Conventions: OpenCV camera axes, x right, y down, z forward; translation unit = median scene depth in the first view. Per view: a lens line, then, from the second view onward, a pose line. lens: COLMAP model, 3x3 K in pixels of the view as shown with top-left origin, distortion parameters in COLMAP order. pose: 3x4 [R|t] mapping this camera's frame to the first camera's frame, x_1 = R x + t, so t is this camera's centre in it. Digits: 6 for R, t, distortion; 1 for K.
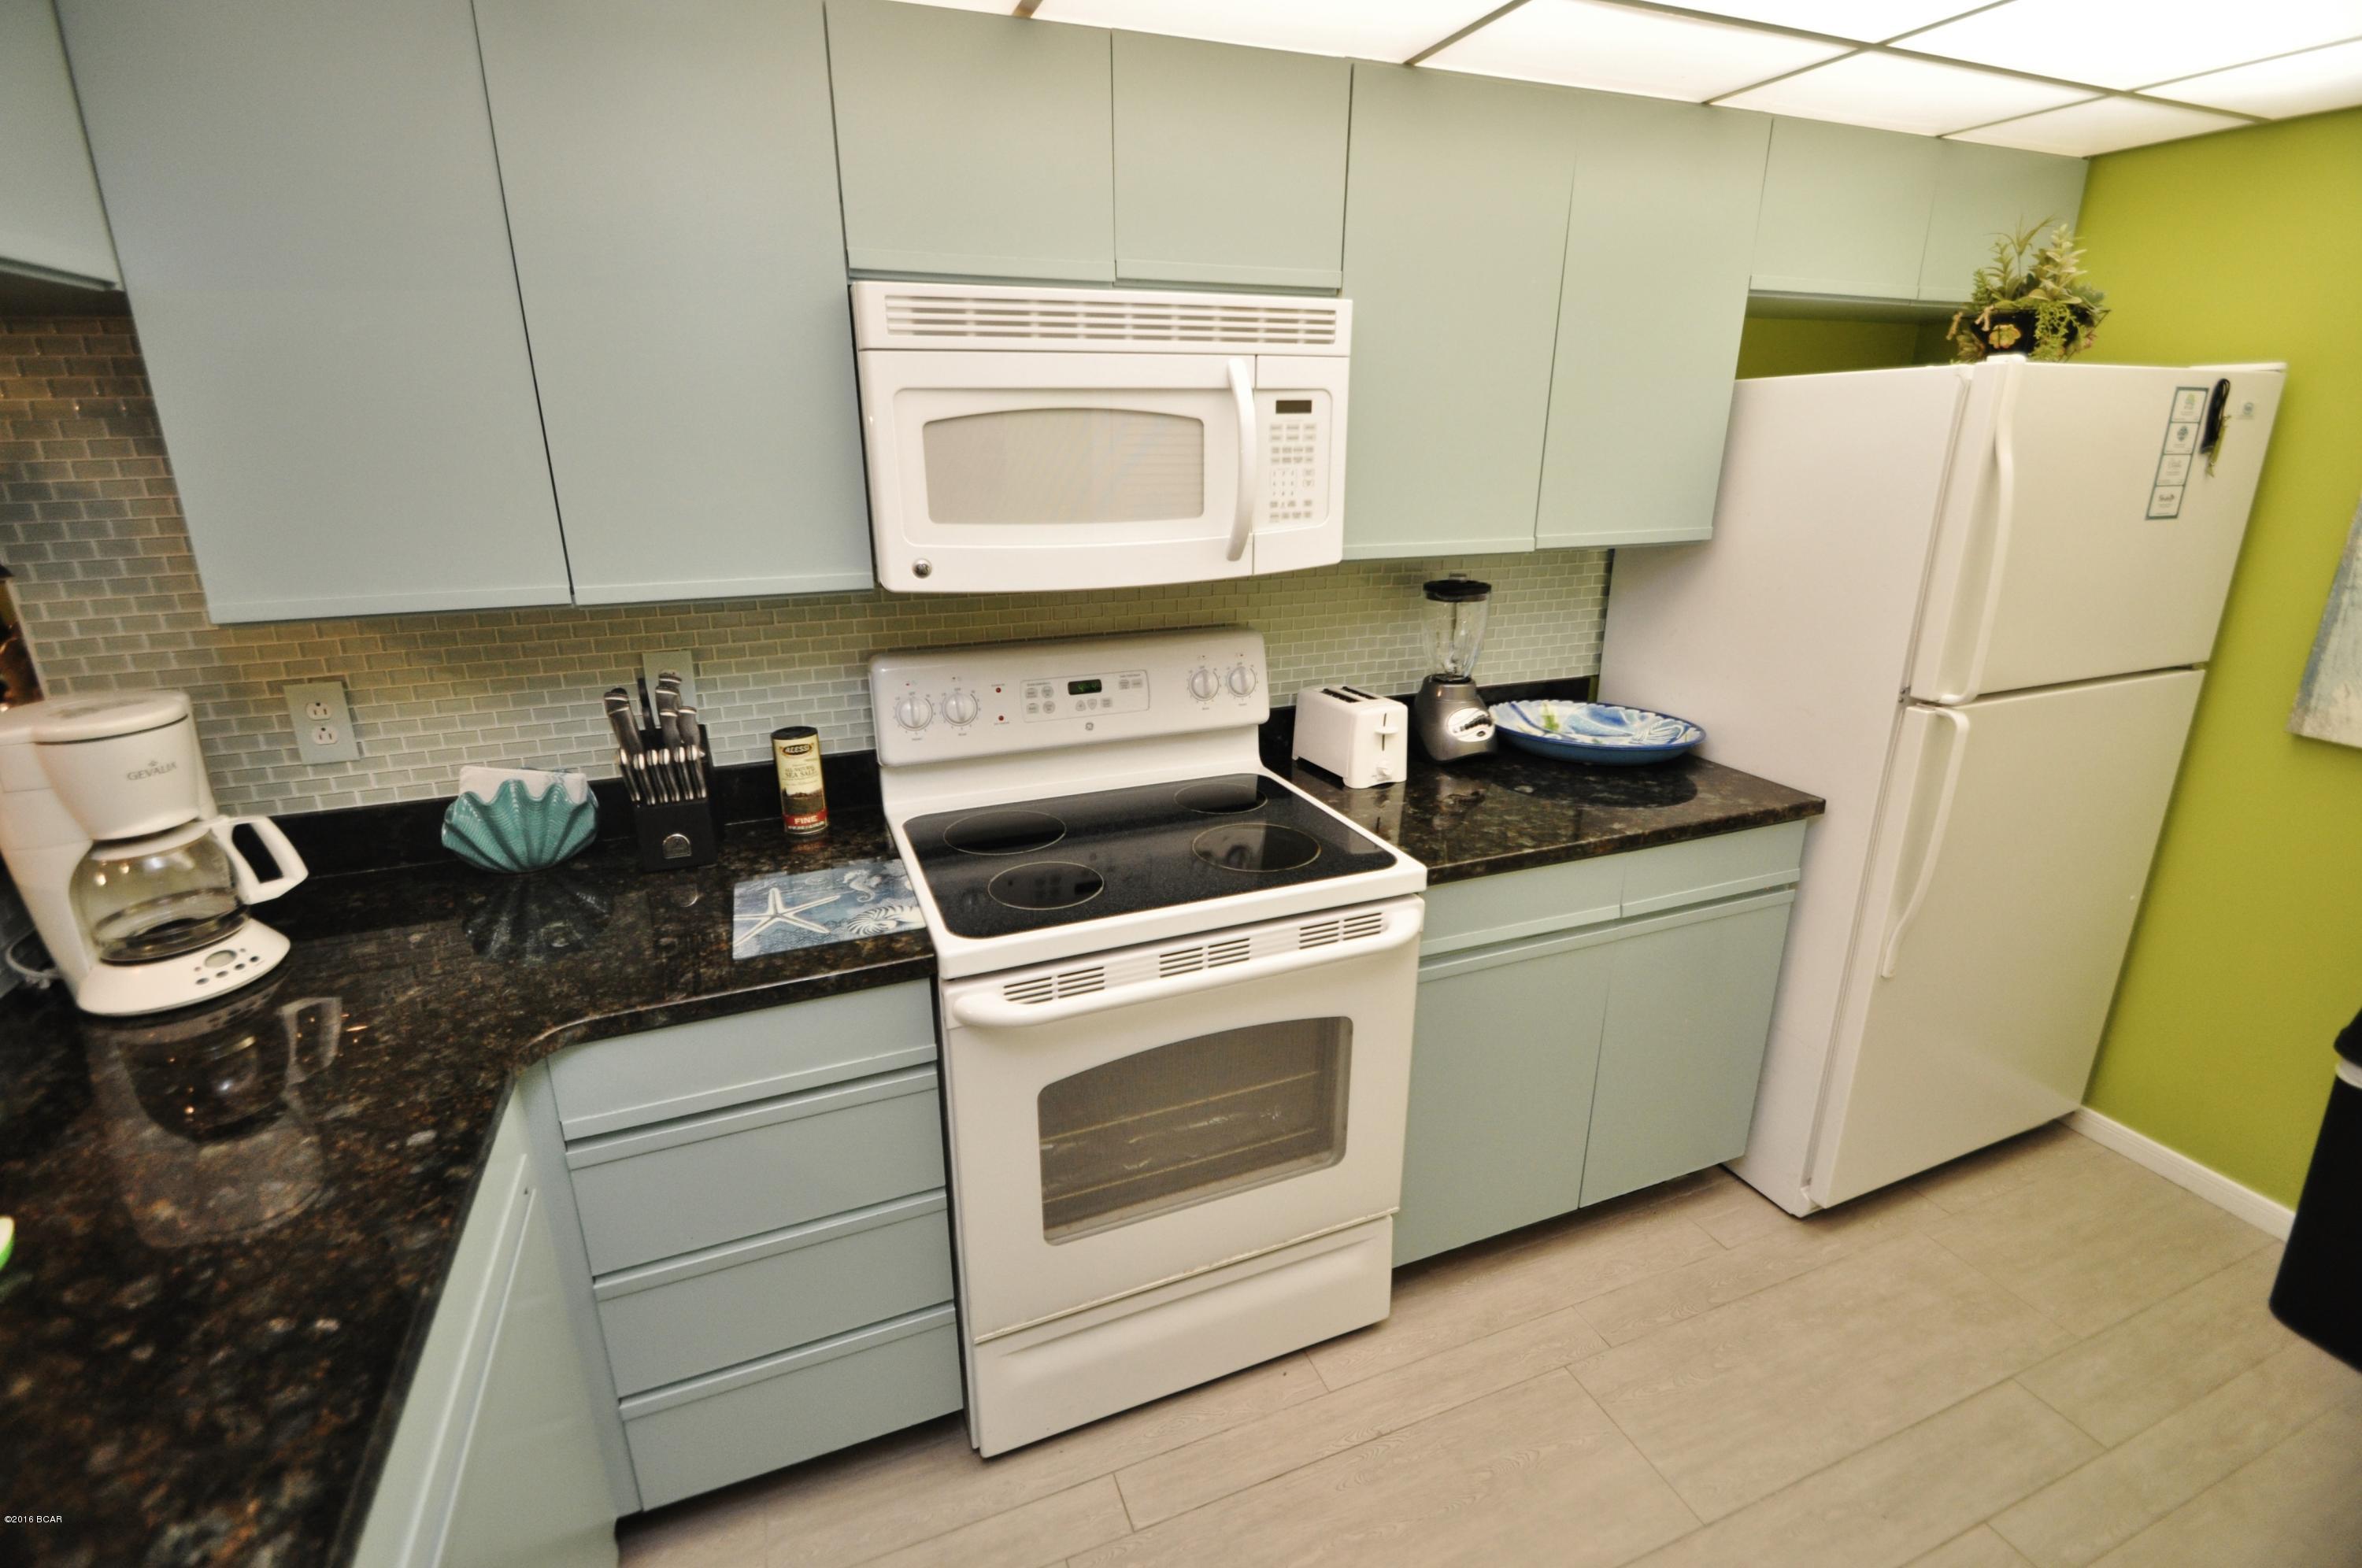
lens RADIAL K [[1050.9, 0, 1178.3], [0, 1050.9, 748.8], [0, 0, 1]] dist [0.012938, 0.000866]
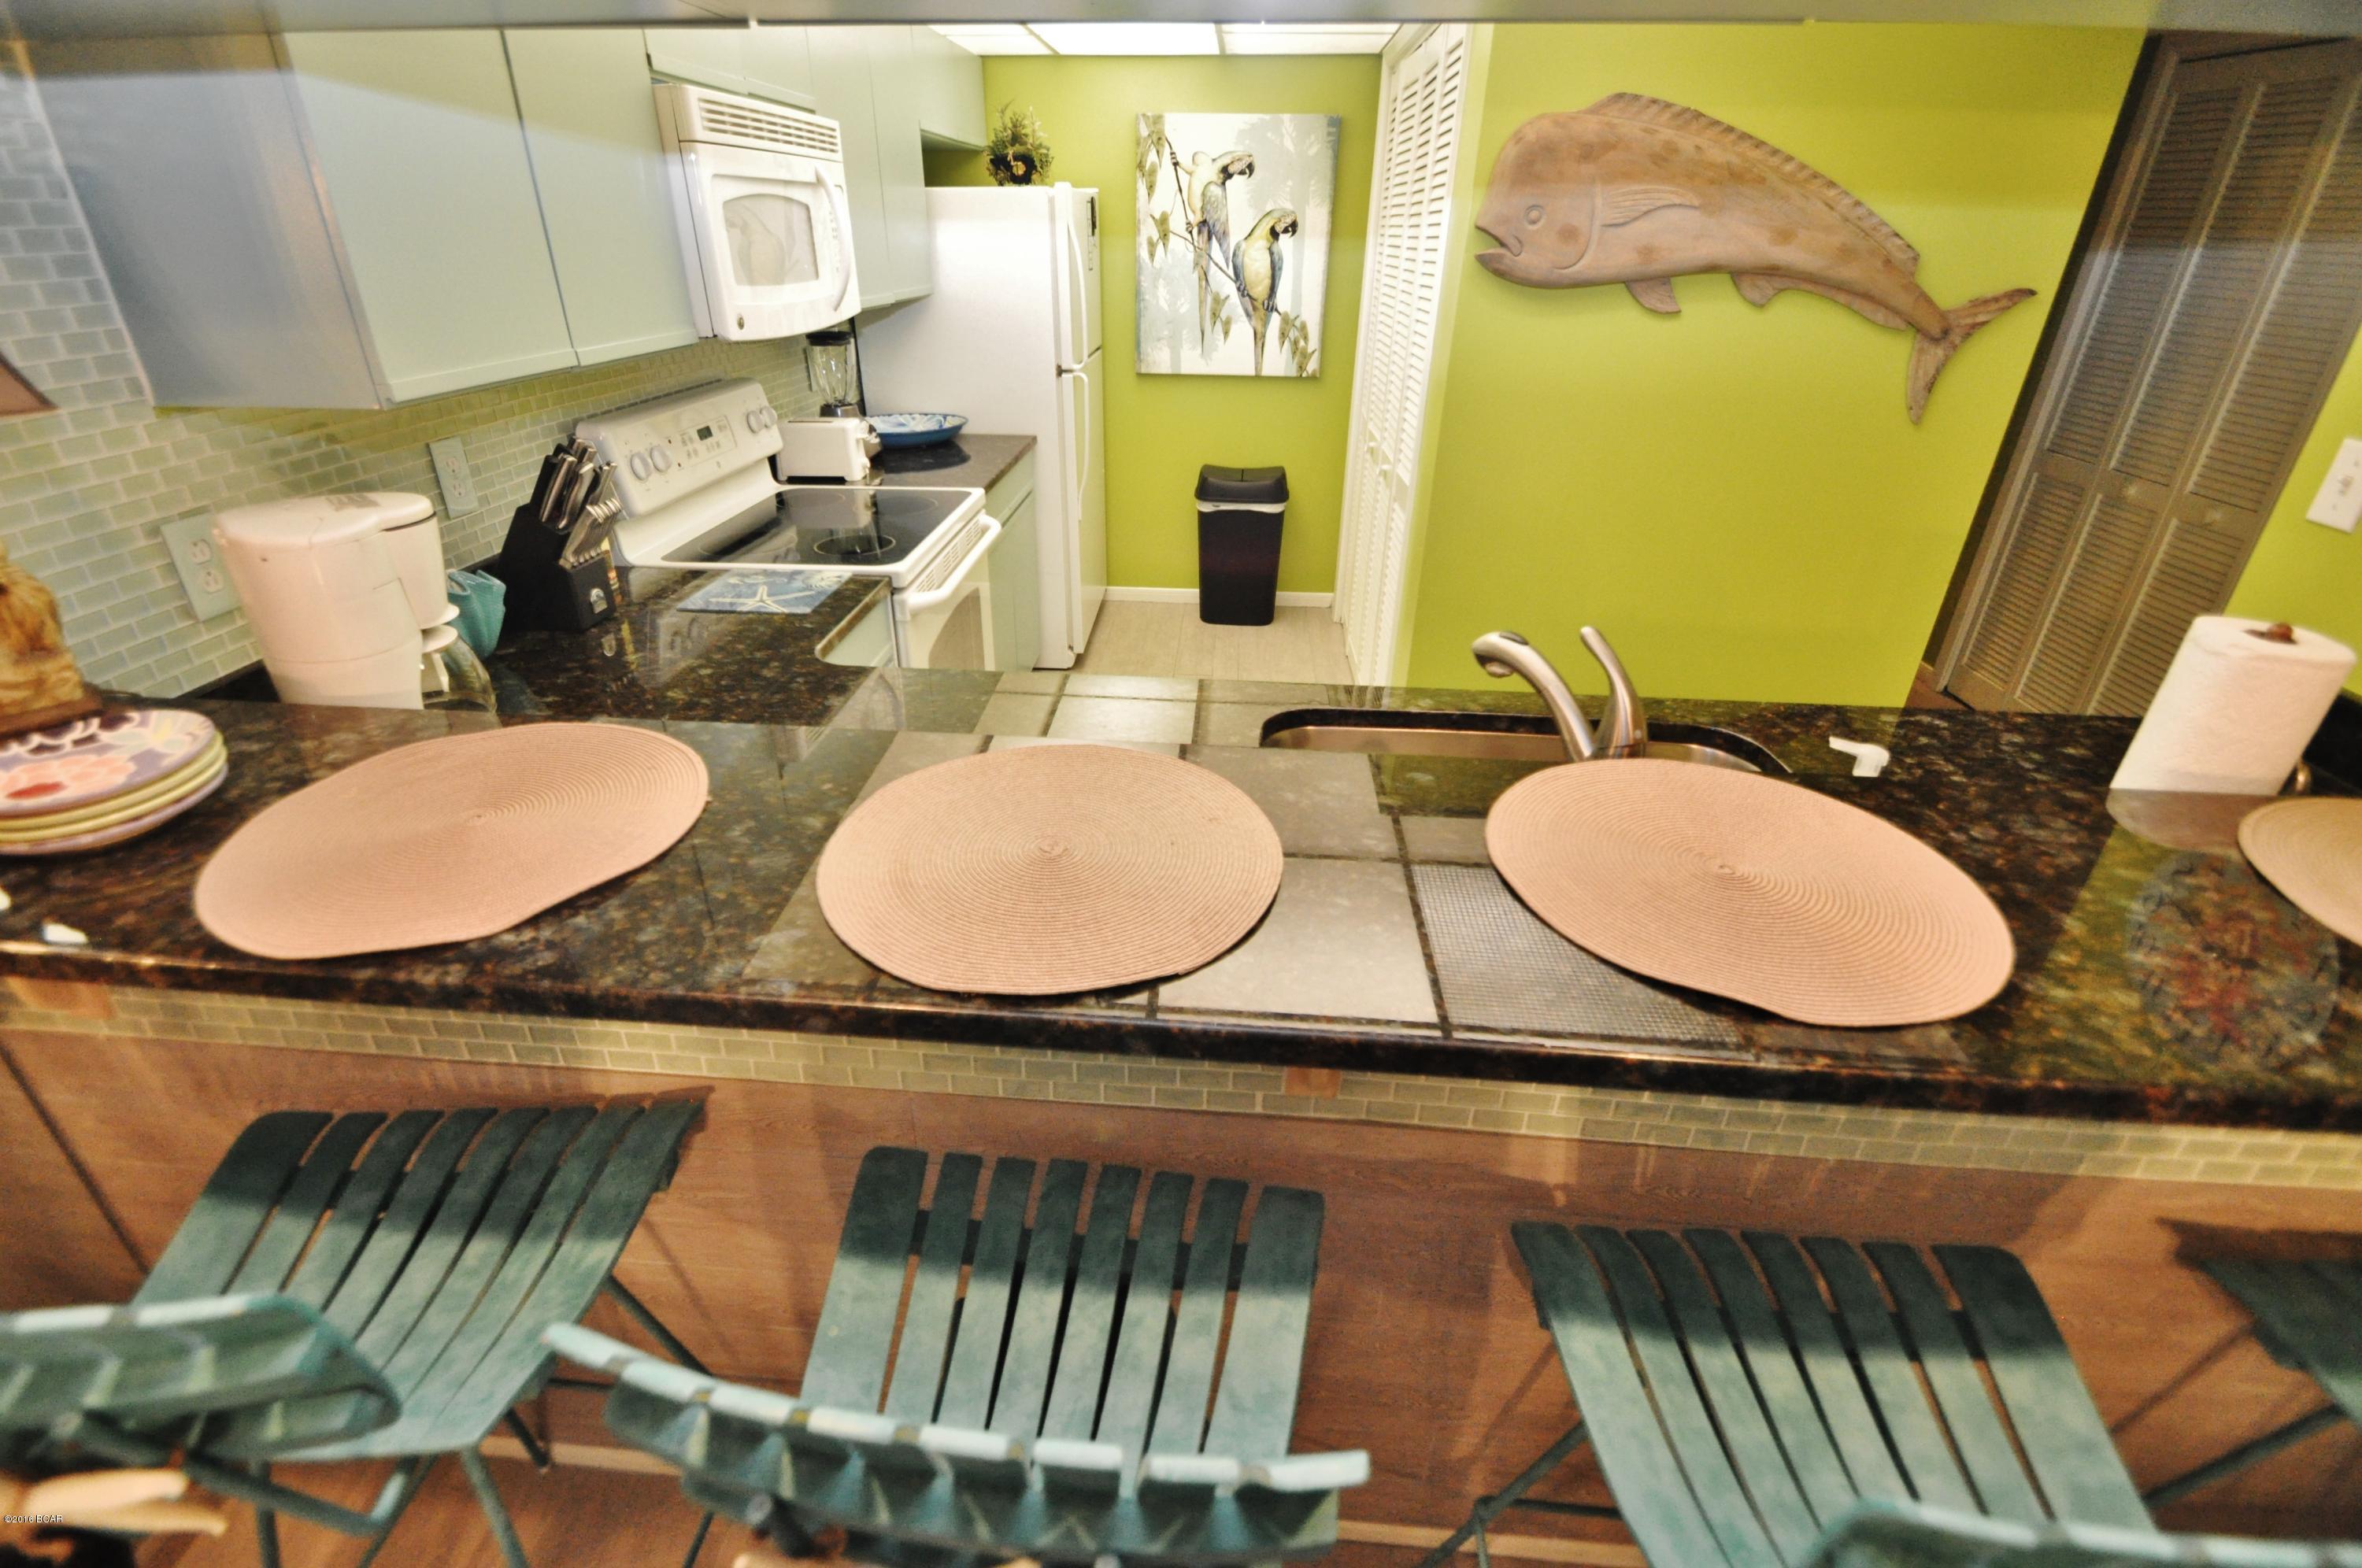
lens RADIAL K [[1018.8, 0, 1152.2], [0, 1018.8, 744.6], [0, 0, 1]] dist [0.014836, -0.000162]
pose [[0.452145, -0.400324, 0.797060, -1.121028], [0.258754, 0.914063, 0.312306, 0.043885], [-0.853587, 0.065035, 0.516875, -0.073378]]
